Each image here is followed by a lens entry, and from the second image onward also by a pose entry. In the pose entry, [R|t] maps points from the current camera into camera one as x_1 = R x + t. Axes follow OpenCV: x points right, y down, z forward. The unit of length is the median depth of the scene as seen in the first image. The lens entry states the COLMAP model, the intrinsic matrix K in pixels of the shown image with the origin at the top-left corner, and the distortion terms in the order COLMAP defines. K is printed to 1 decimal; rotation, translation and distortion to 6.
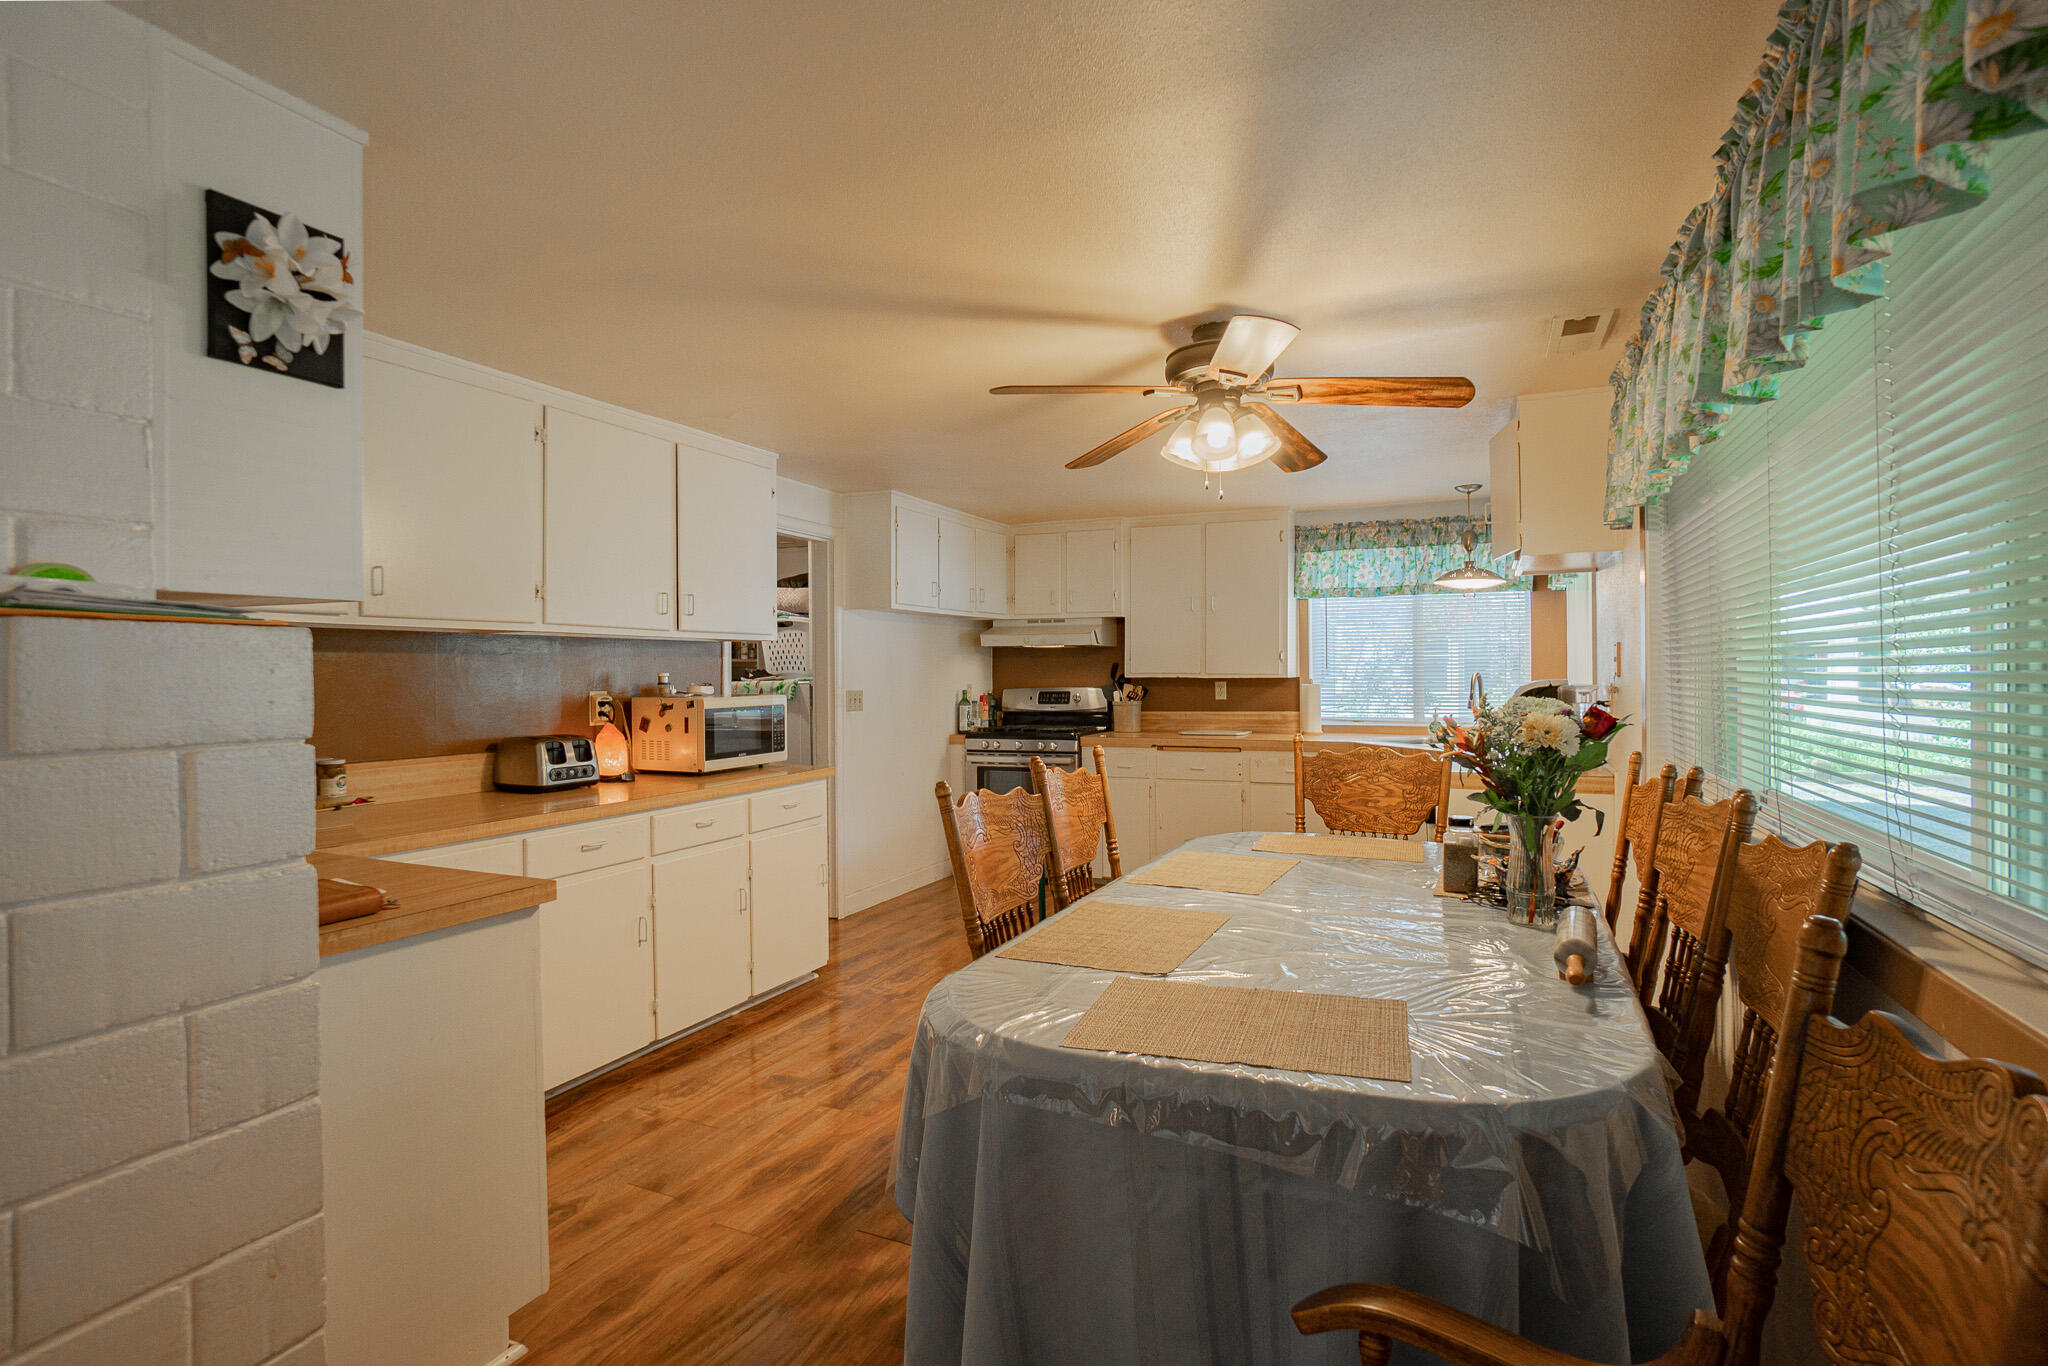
lens RADIAL K [[972.9, 0, 1018.5], [0, 972.9, 688.2], [0, 0, 1]] dist [-0.002838, 0.000247]
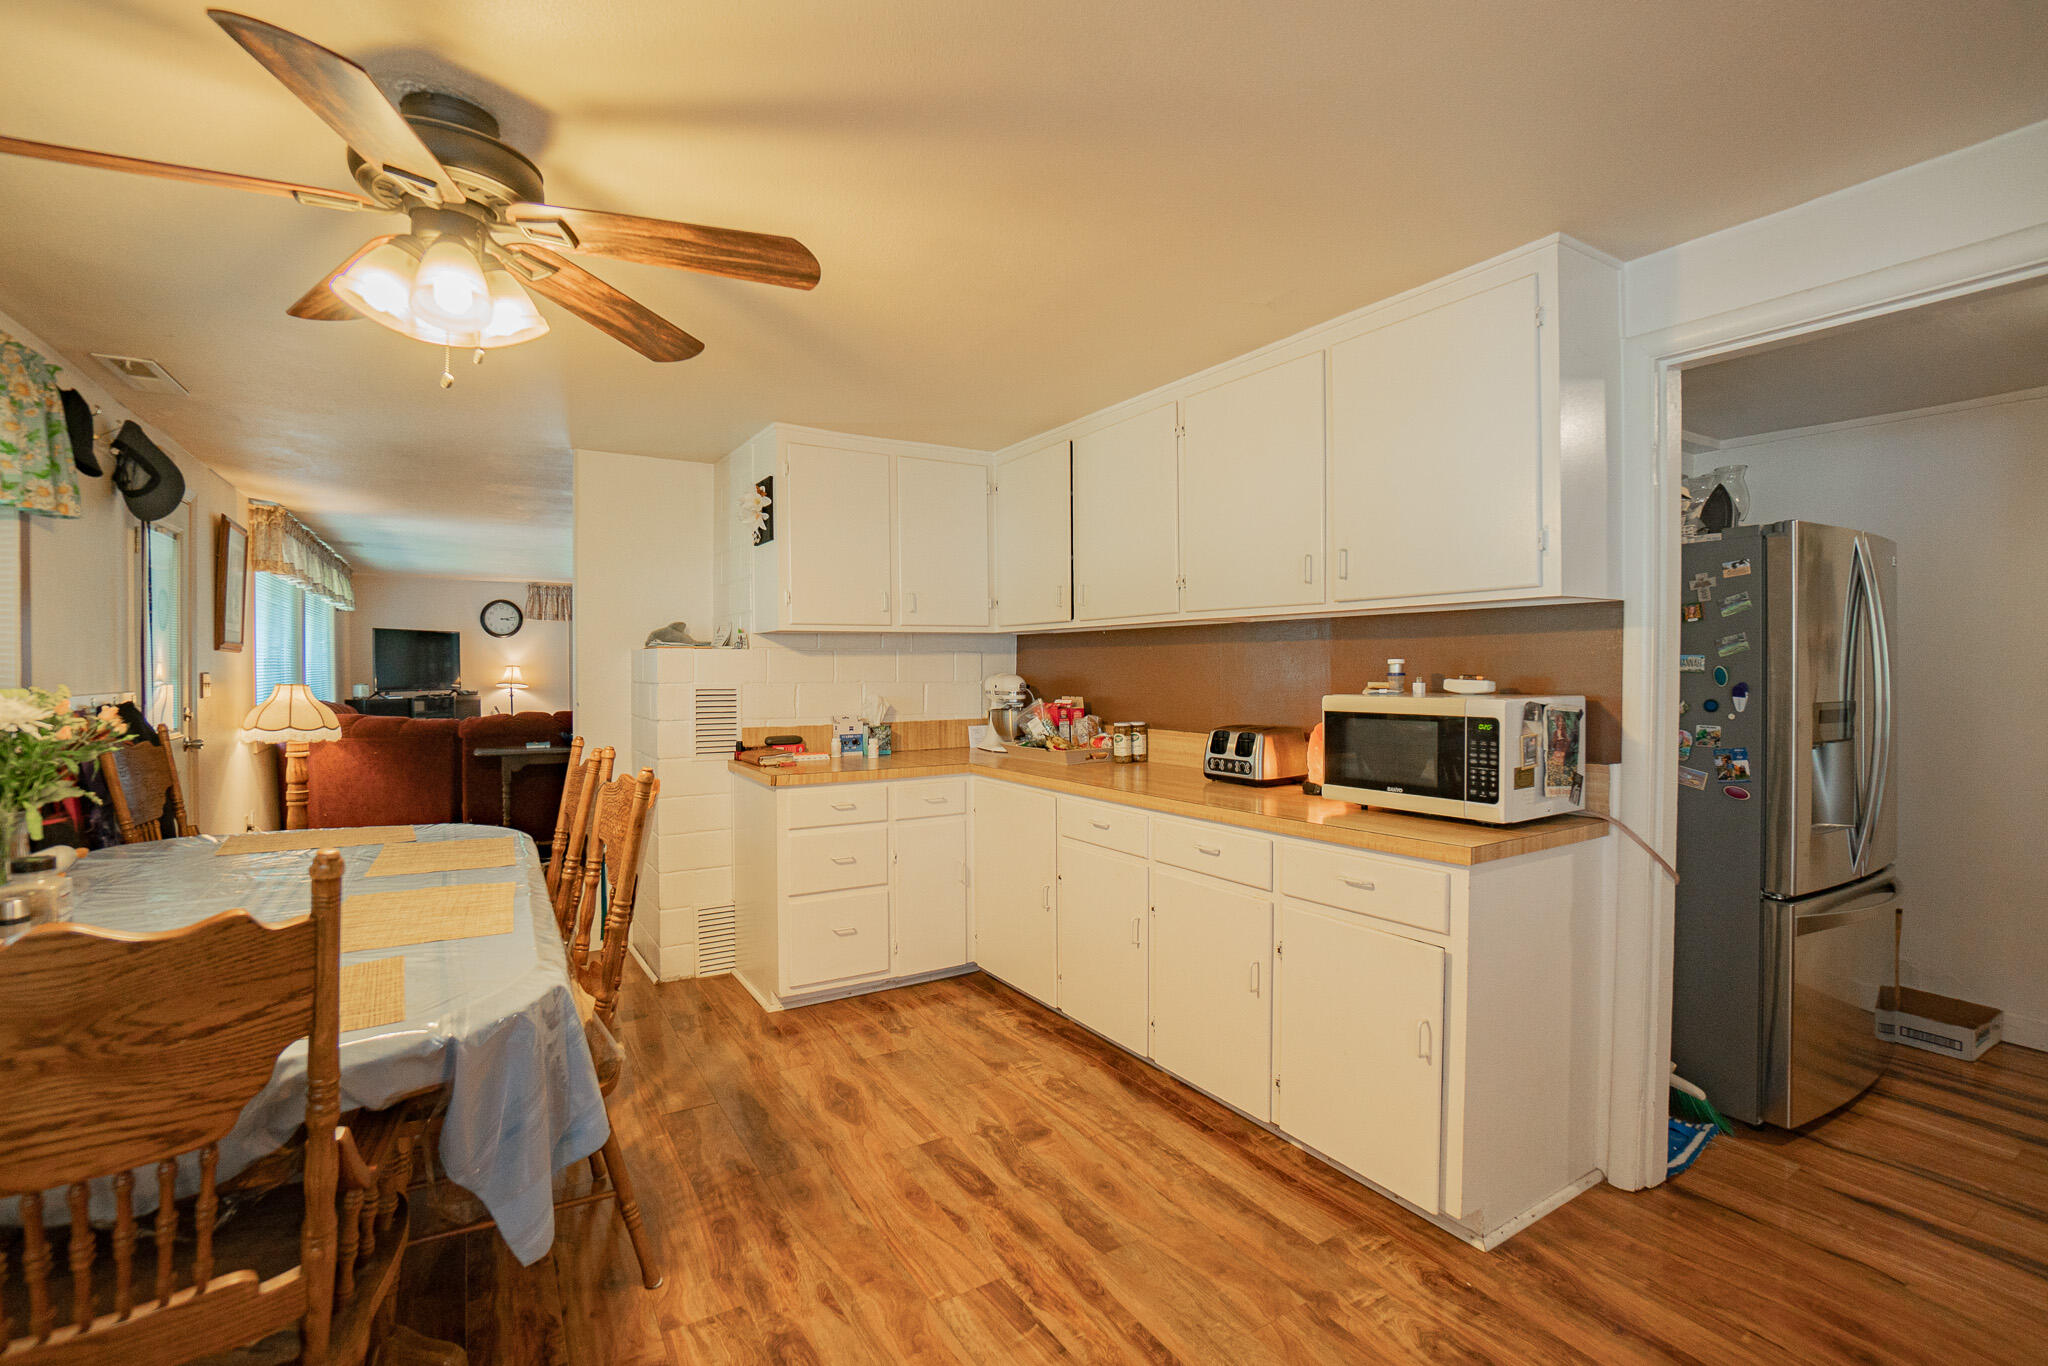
lens RADIAL K [[923.0, 0, 1015.7], [0, 923.0, 677.7], [0, 0, 1]] dist [-0.035794, 0.004398]
pose [[-0.561290, 0.014337, -0.827495, 0.438458], [-0.000812, 0.999840, 0.017874, -0.016298], [0.827619, 0.010705, -0.561189, 1.457935]]
